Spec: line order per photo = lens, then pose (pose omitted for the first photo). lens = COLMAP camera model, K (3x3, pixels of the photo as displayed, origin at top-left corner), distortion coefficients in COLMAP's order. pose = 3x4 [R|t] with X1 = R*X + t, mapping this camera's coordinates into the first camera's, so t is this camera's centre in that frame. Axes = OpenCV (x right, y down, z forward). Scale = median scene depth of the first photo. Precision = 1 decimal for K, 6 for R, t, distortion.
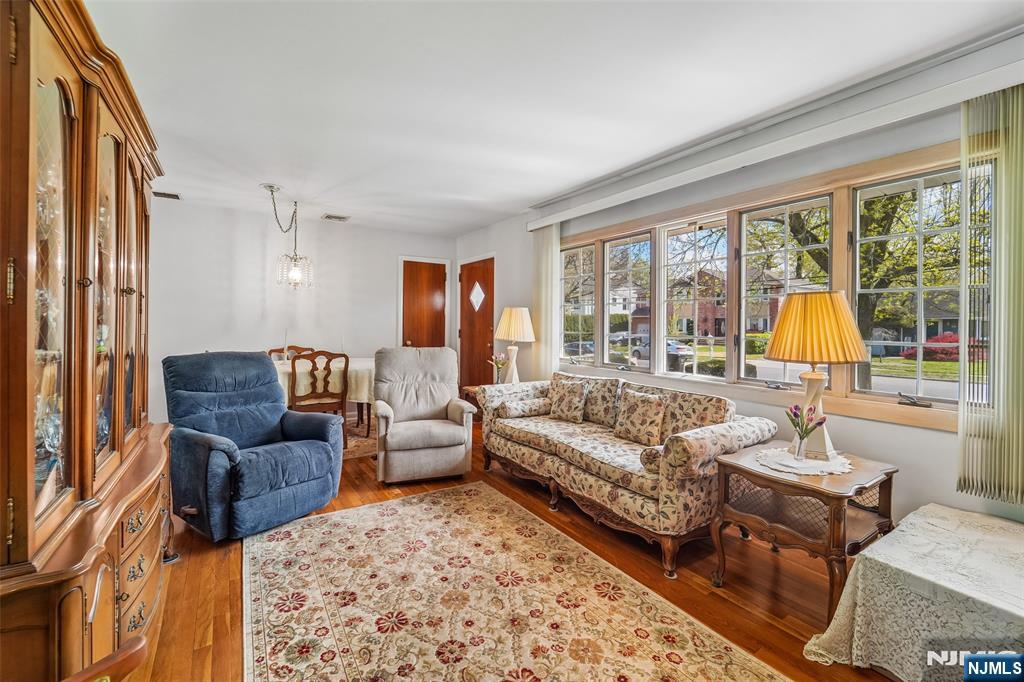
lens RADIAL K [[421.3, 0, 511.0], [0, 421.3, 324.9], [0, 0, 1]] dist [-0.008939, -0.000528]
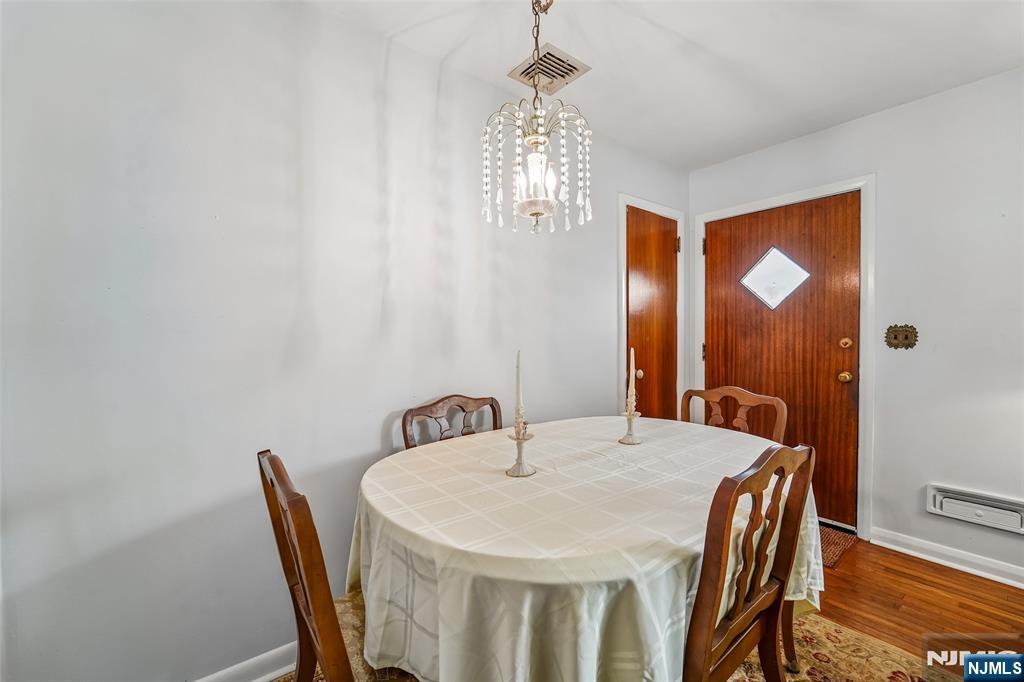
lens RADIAL K [[411.0, 0, 512.0], [0, 411.0, 341.0], [0, 0, 1]] dist [-0.011065, -0.000175]
pose [[0.996789, -0.012023, 0.079164, -0.889985], [0.010745, 0.999805, 0.016549, -0.009638], [-0.079348, -0.015645, 0.996724, 1.116225]]
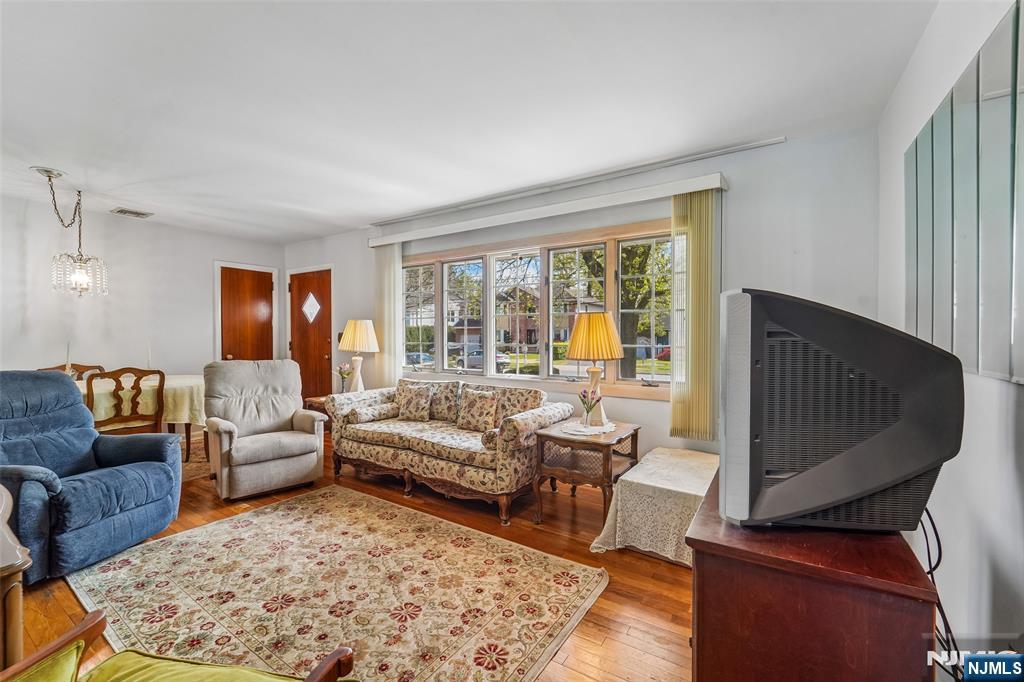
lens RADIAL K [[418.5, 0, 511.3], [0, 418.5, 338.0], [0, 0, 1]] dist [-0.011154, -0.000105]
pose [[0.914949, -0.009343, 0.403461, -0.096817], [0.007536, 0.999953, 0.006066, 0.000720], [-0.403498, -0.002509, 0.914977, -0.159239]]
